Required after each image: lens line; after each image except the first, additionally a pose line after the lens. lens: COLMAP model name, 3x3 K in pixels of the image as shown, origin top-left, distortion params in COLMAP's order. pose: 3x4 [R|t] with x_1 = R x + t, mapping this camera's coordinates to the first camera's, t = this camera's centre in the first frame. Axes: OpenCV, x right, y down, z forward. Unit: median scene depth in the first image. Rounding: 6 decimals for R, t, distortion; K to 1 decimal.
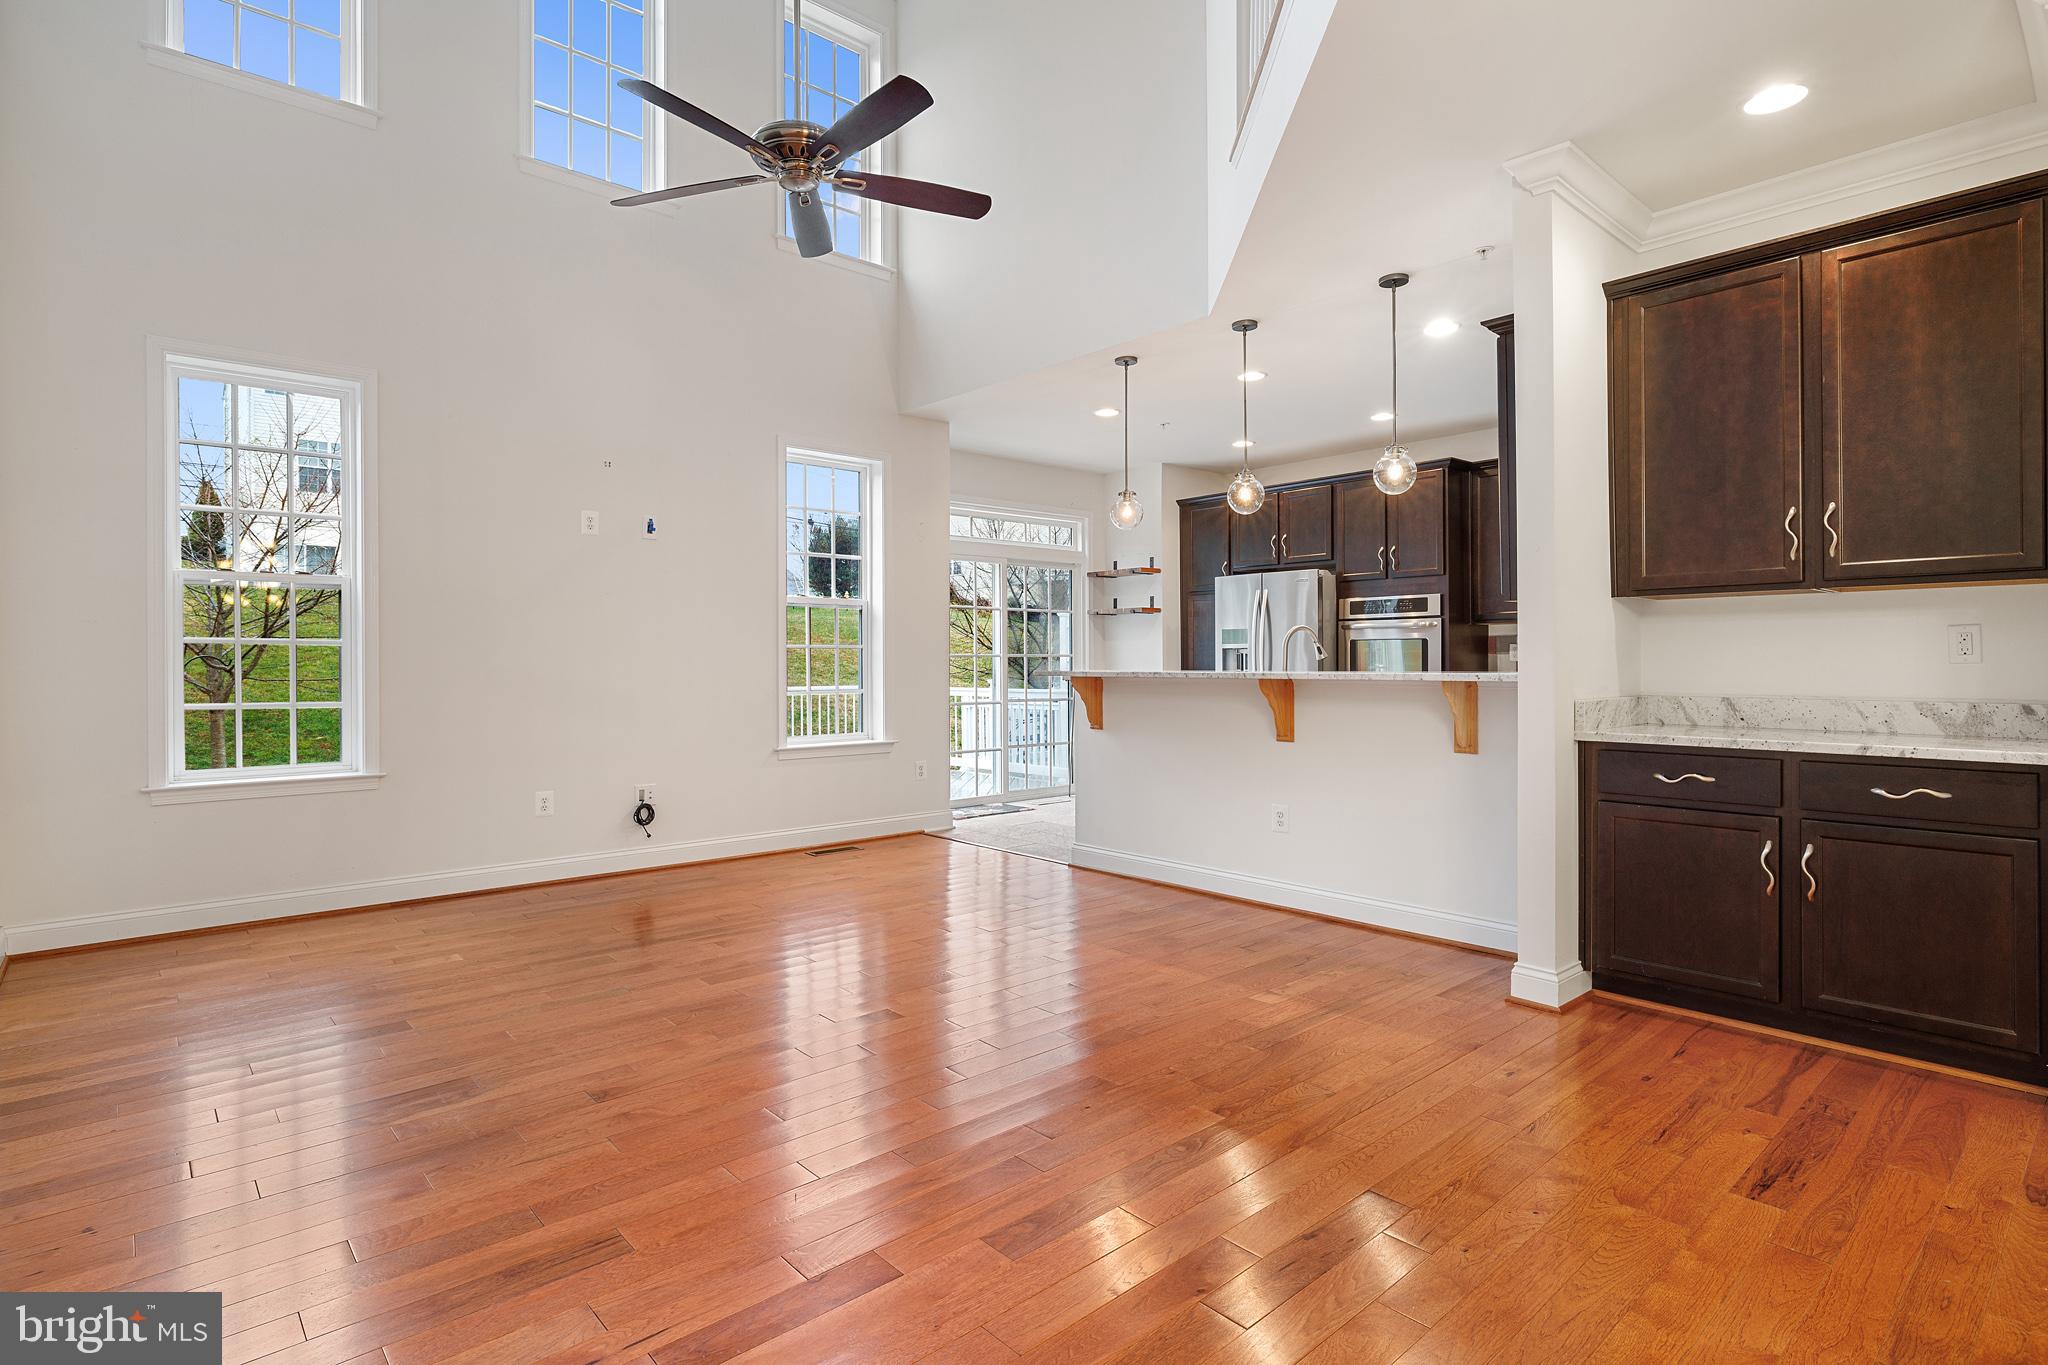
lens RADIAL K [[1030.0, 0, 1023.6], [0, 1030.0, 669.9], [0, 0, 1]] dist [-0.002081, 0.001554]
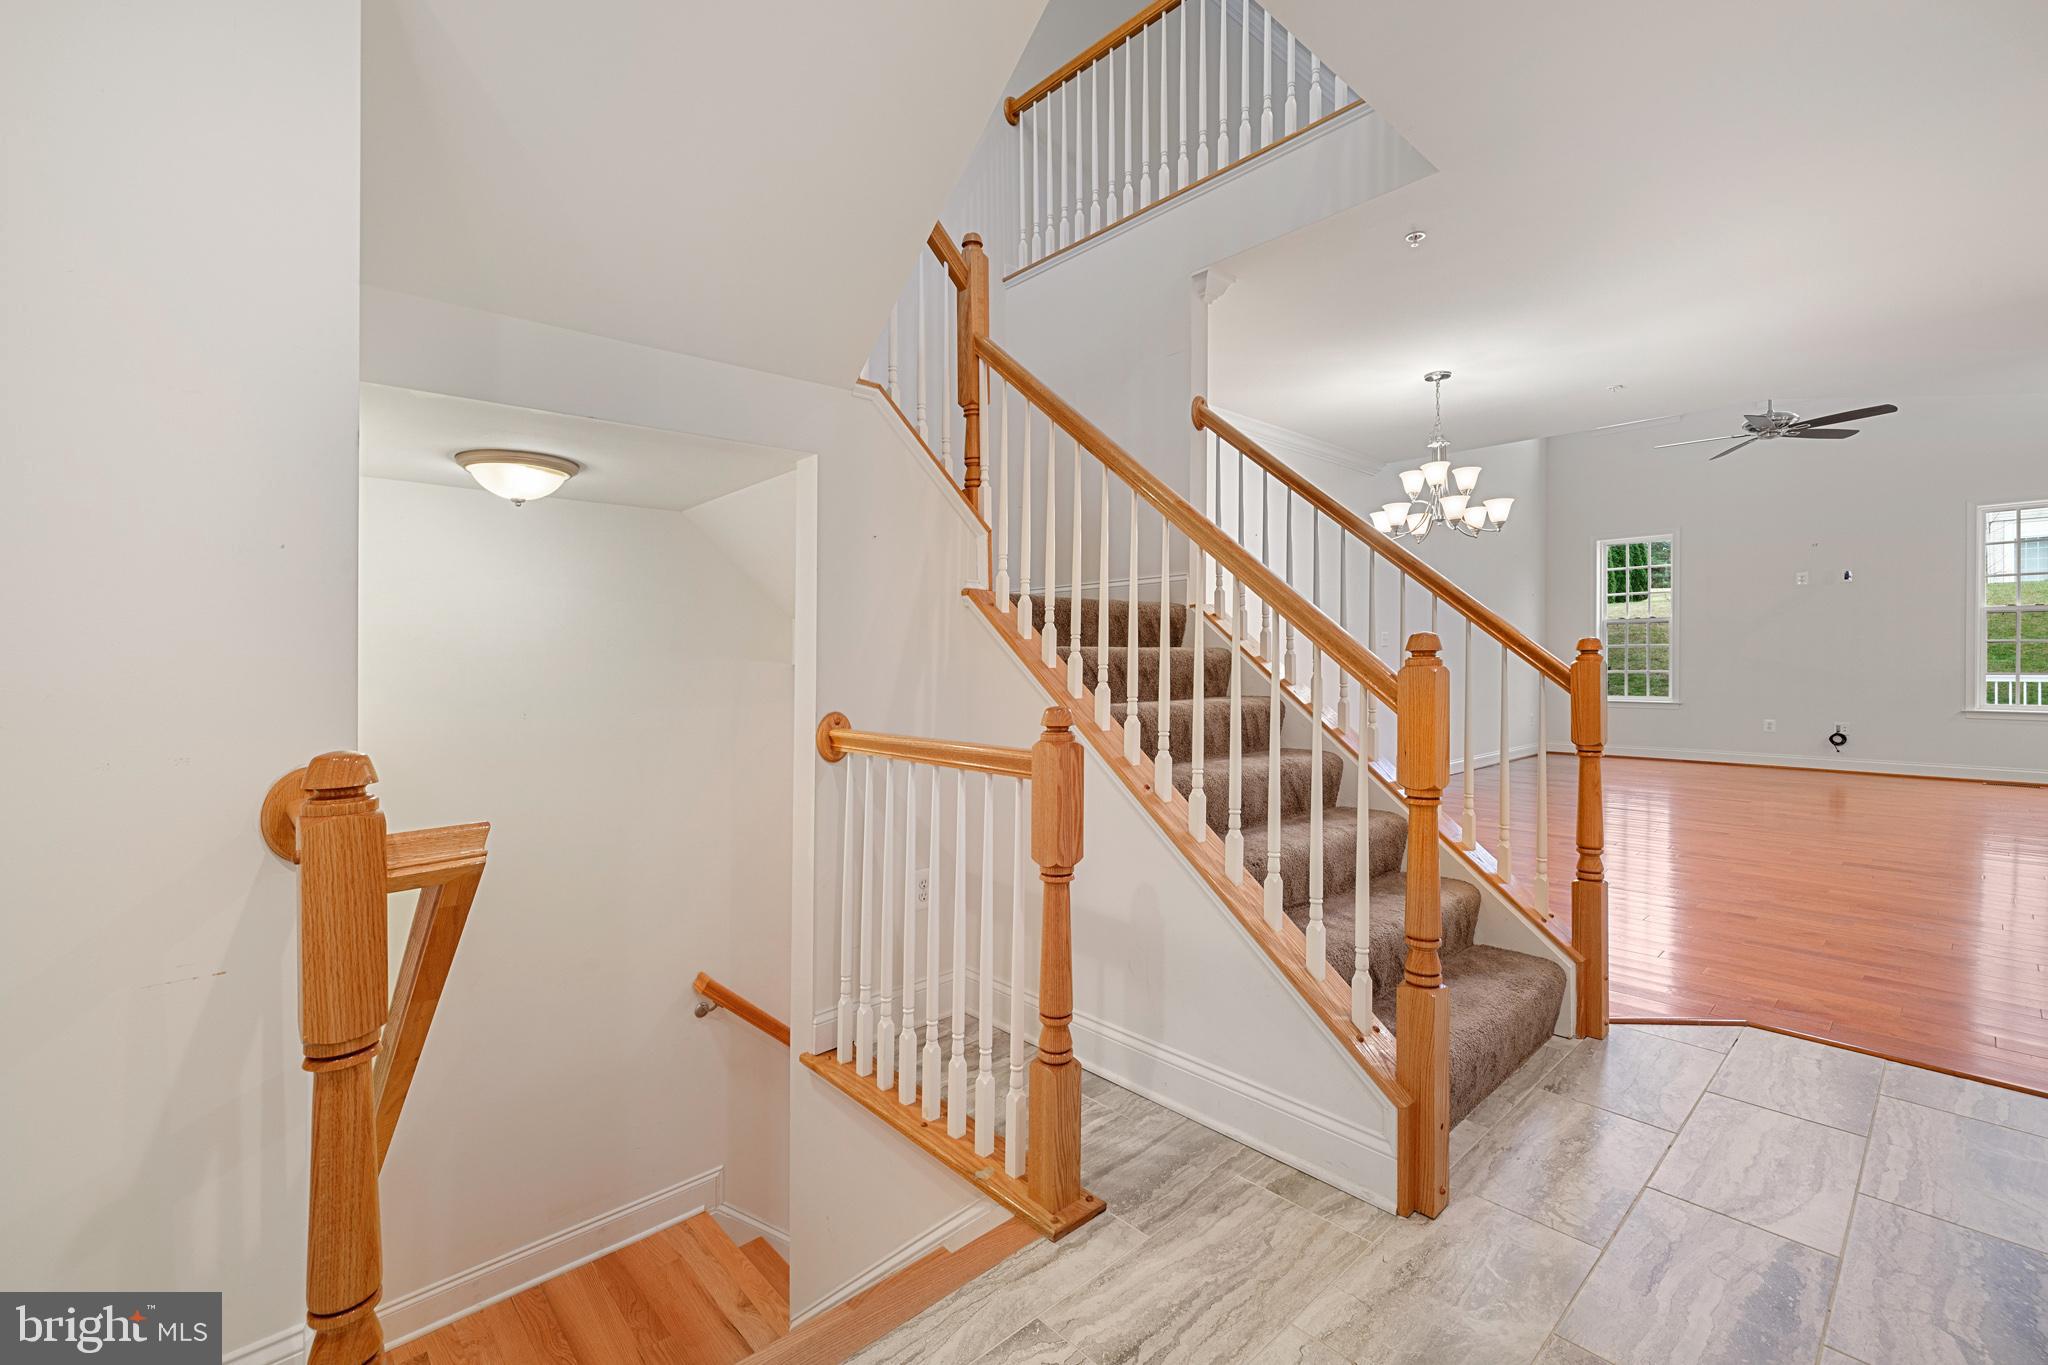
lens RADIAL K [[860.8, 0, 1001.4], [0, 860.8, 658.0], [0, 0, 1]] dist [0.002066, 0.000241]
pose [[-0.002921, 0.005912, -0.999978, 1.094754], [-0.000045, 0.999983, 0.005912, -0.008160], [0.999996, 0.000062, -0.002921, -0.424596]]
